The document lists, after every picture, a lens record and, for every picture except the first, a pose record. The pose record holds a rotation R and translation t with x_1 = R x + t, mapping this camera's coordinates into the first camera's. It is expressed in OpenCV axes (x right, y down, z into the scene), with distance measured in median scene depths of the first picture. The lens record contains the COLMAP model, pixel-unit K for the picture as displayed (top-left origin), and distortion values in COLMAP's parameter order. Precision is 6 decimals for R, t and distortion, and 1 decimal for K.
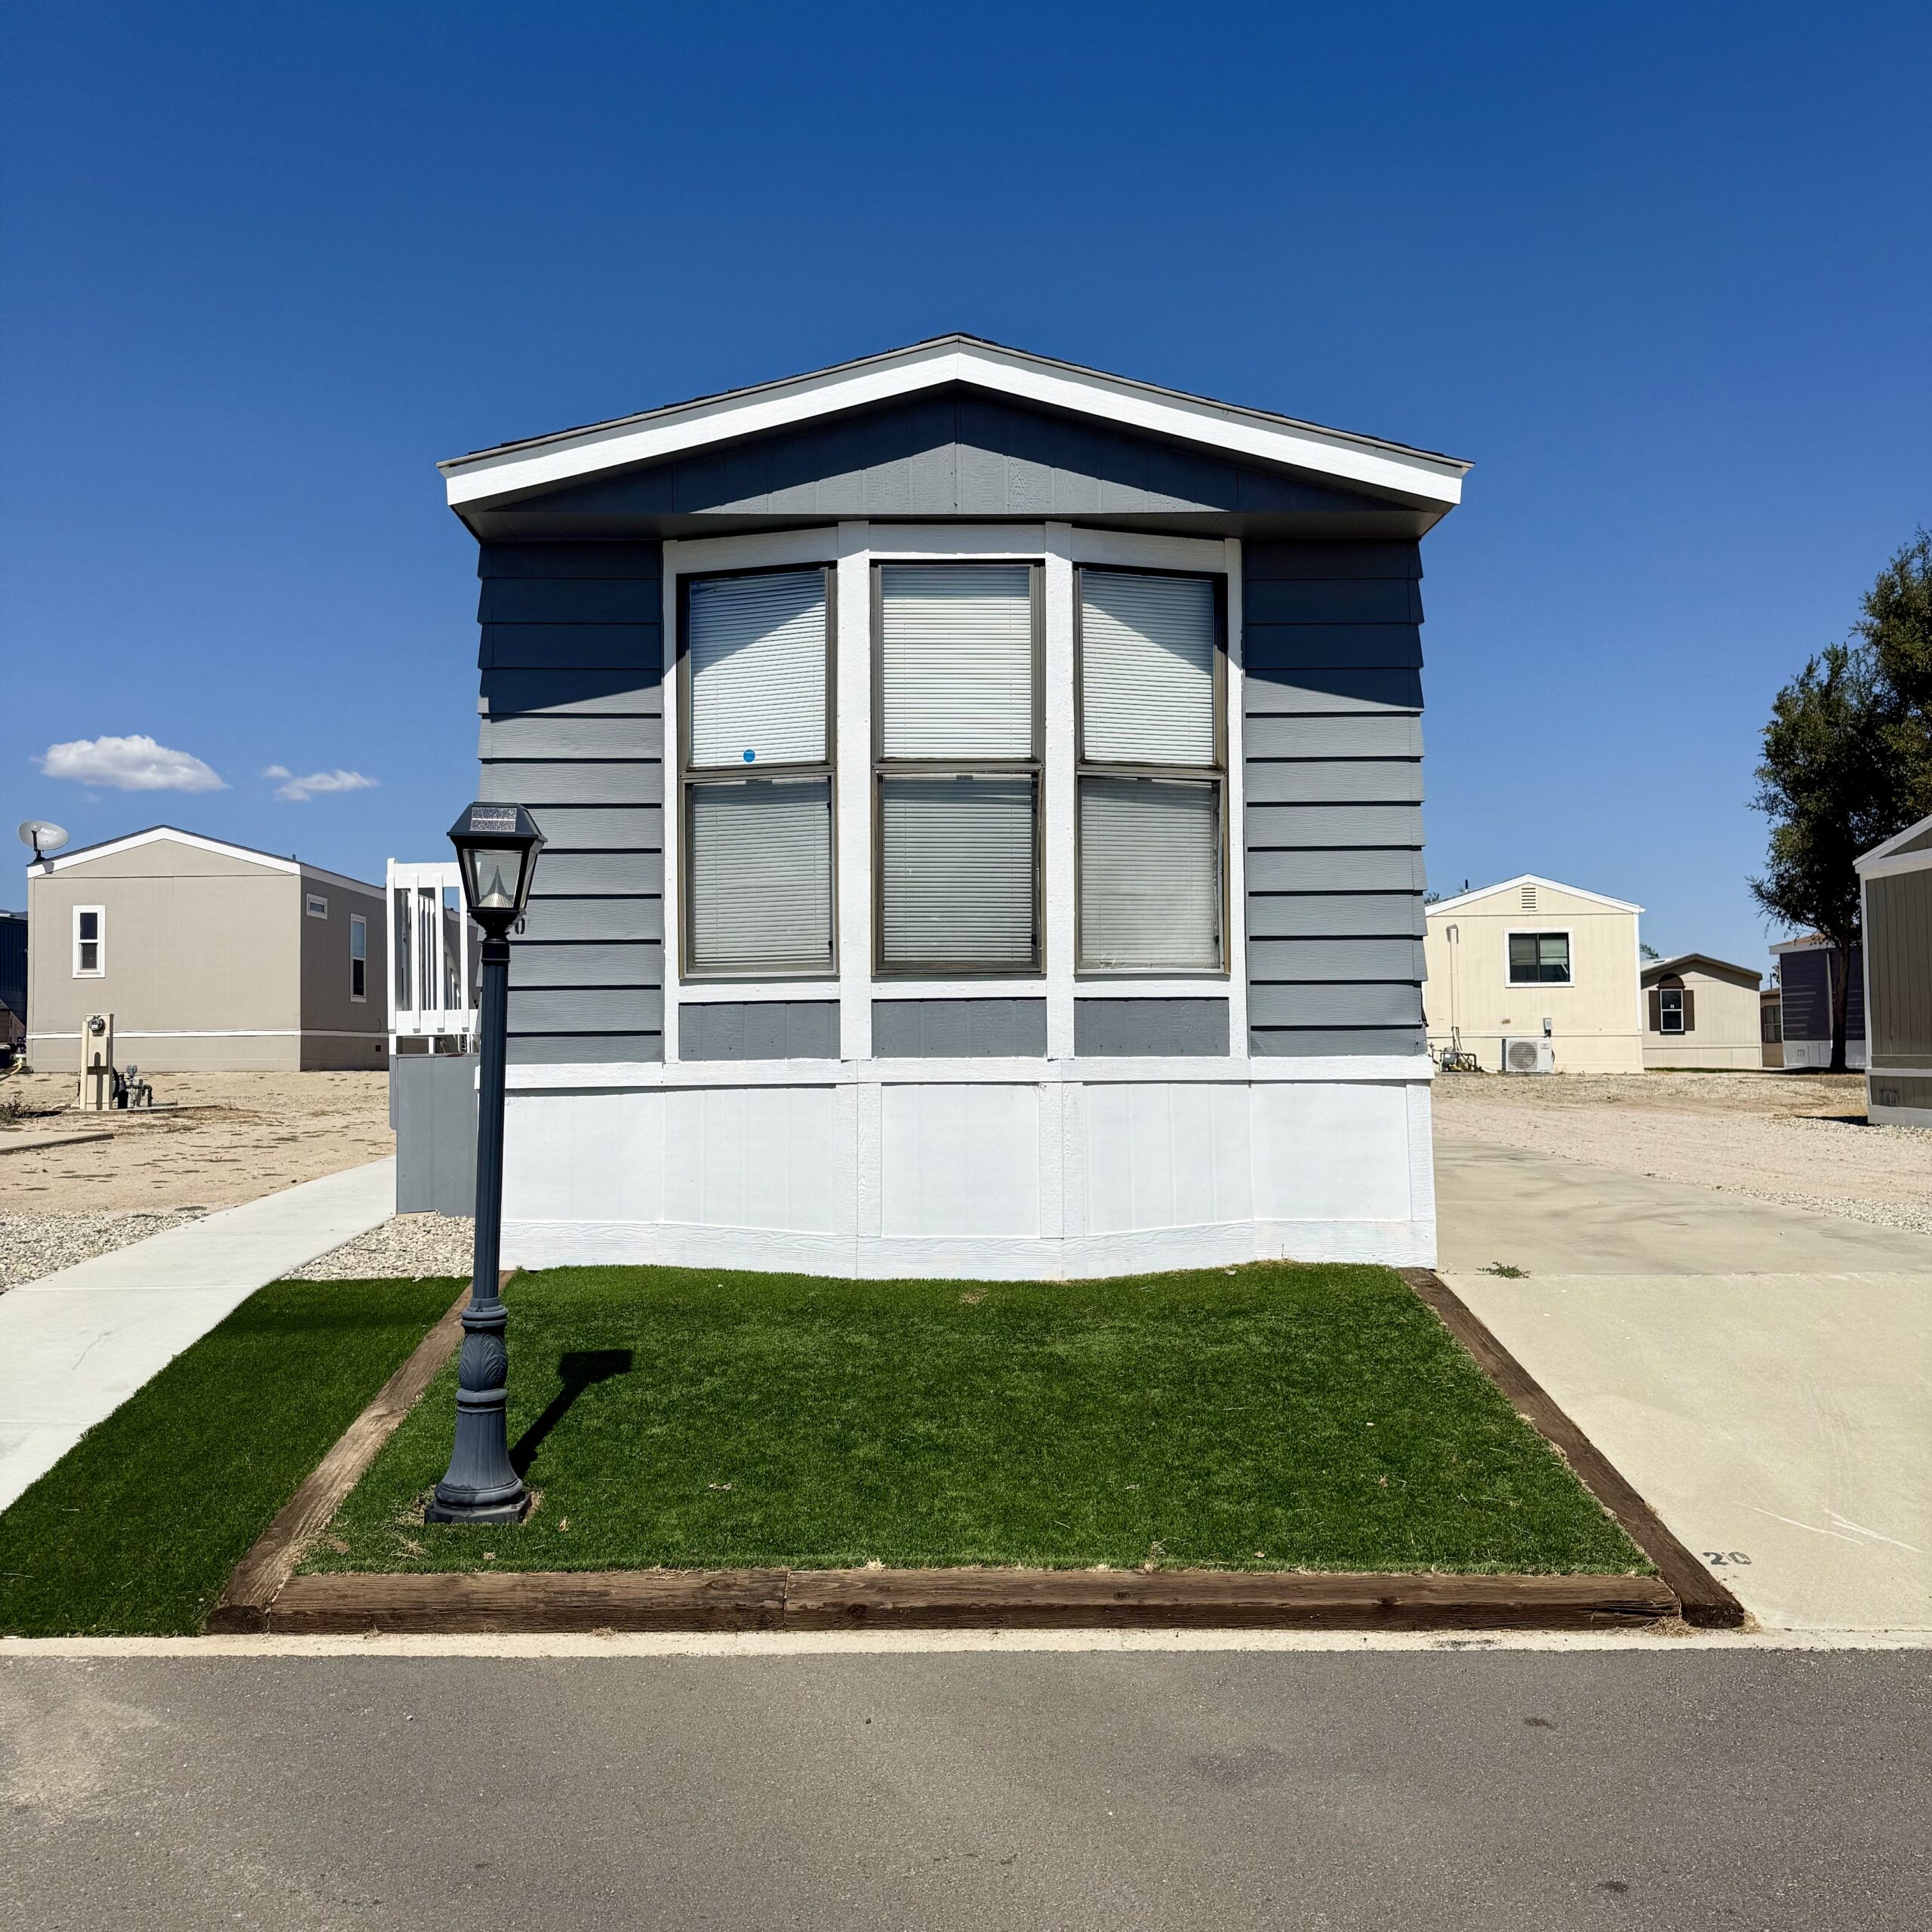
lens RADIAL K [[1823.5, 0, 986.5], [0, 1823.5, 962.8], [0, 0, 1]] dist [0.062166, 0.000000]
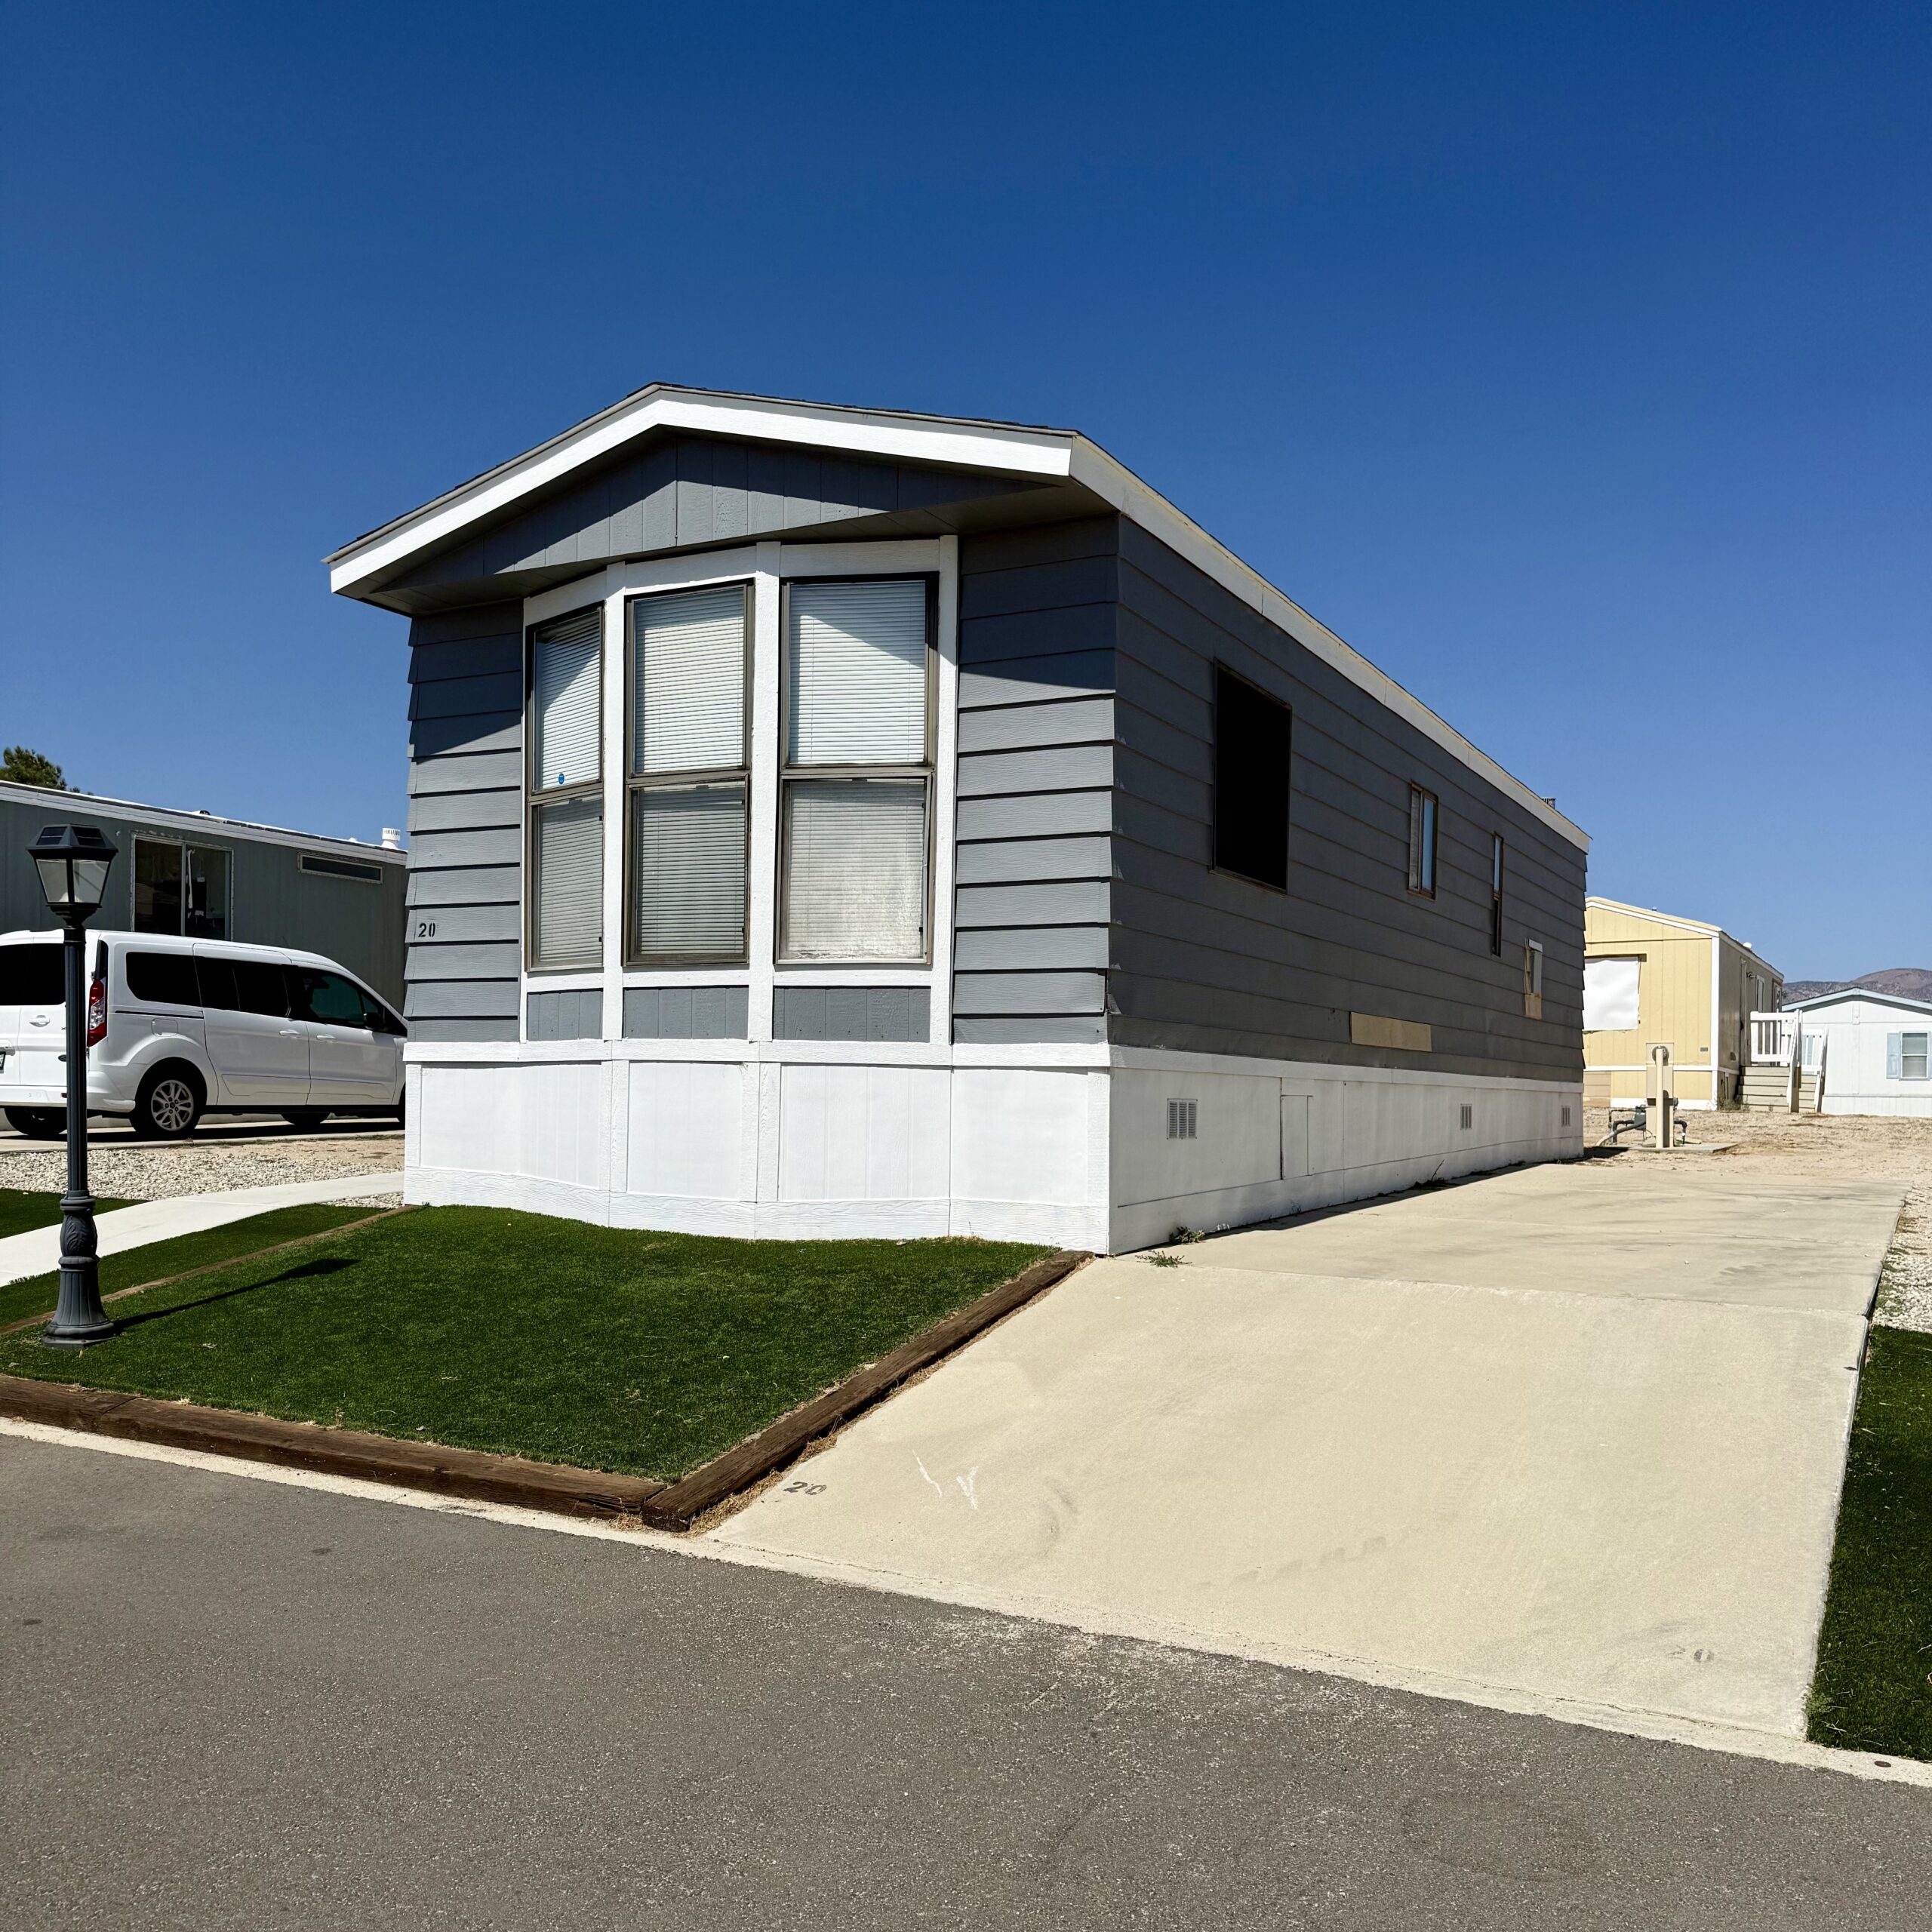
lens RADIAL K [[1823.5, 0, 942.4], [0, 1823.5, 1132.4], [0, 0, 1]] dist [0.062166, 0.000000]
pose [[0.862671, 0.035318, -0.504531, 0.677750], [-0.000769, 0.997649, 0.068523, 0.031242], [0.505766, -0.058725, 0.860670, 0.101877]]
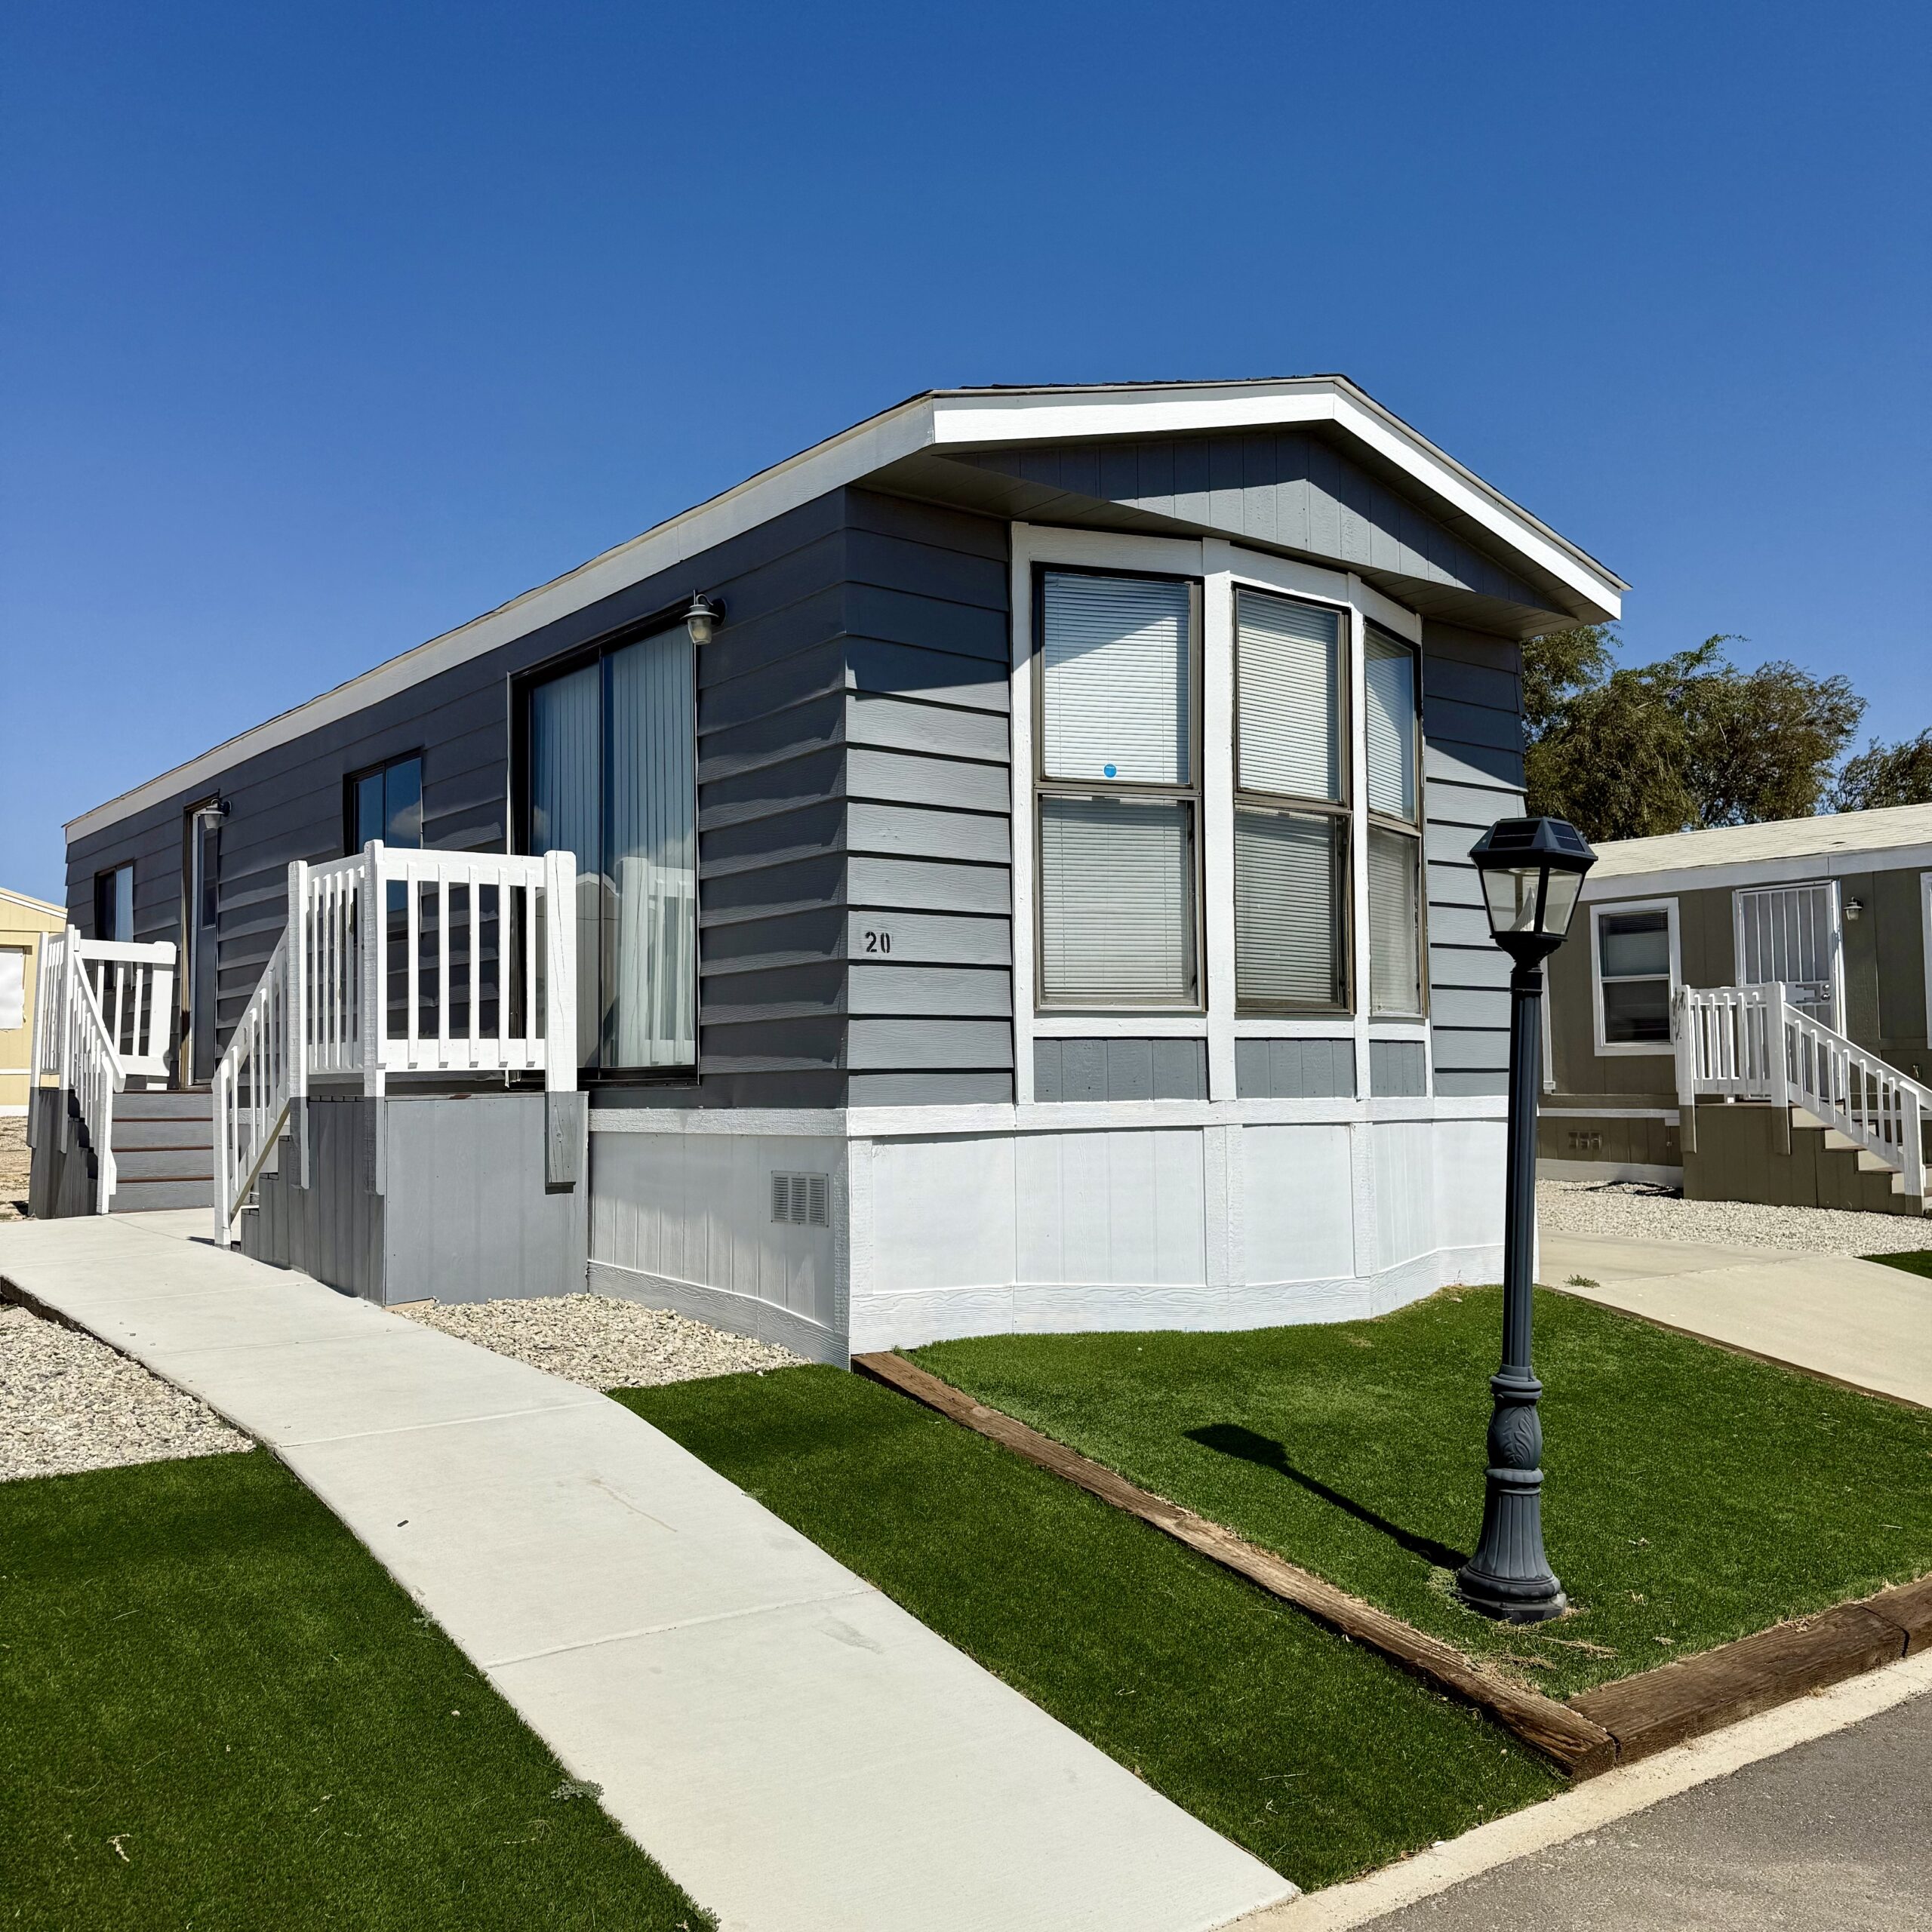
lens RADIAL K [[1823.5, 0, 953.6], [0, 1823.5, 973.4], [0, 0, 1]] dist [0.062166, 0.000000]
pose [[0.805841, 0.038153, 0.590902, -0.733918], [-0.027812, 0.999259, -0.026592, 0.015557], [-0.591479, 0.004995, 0.806305, 0.303758]]
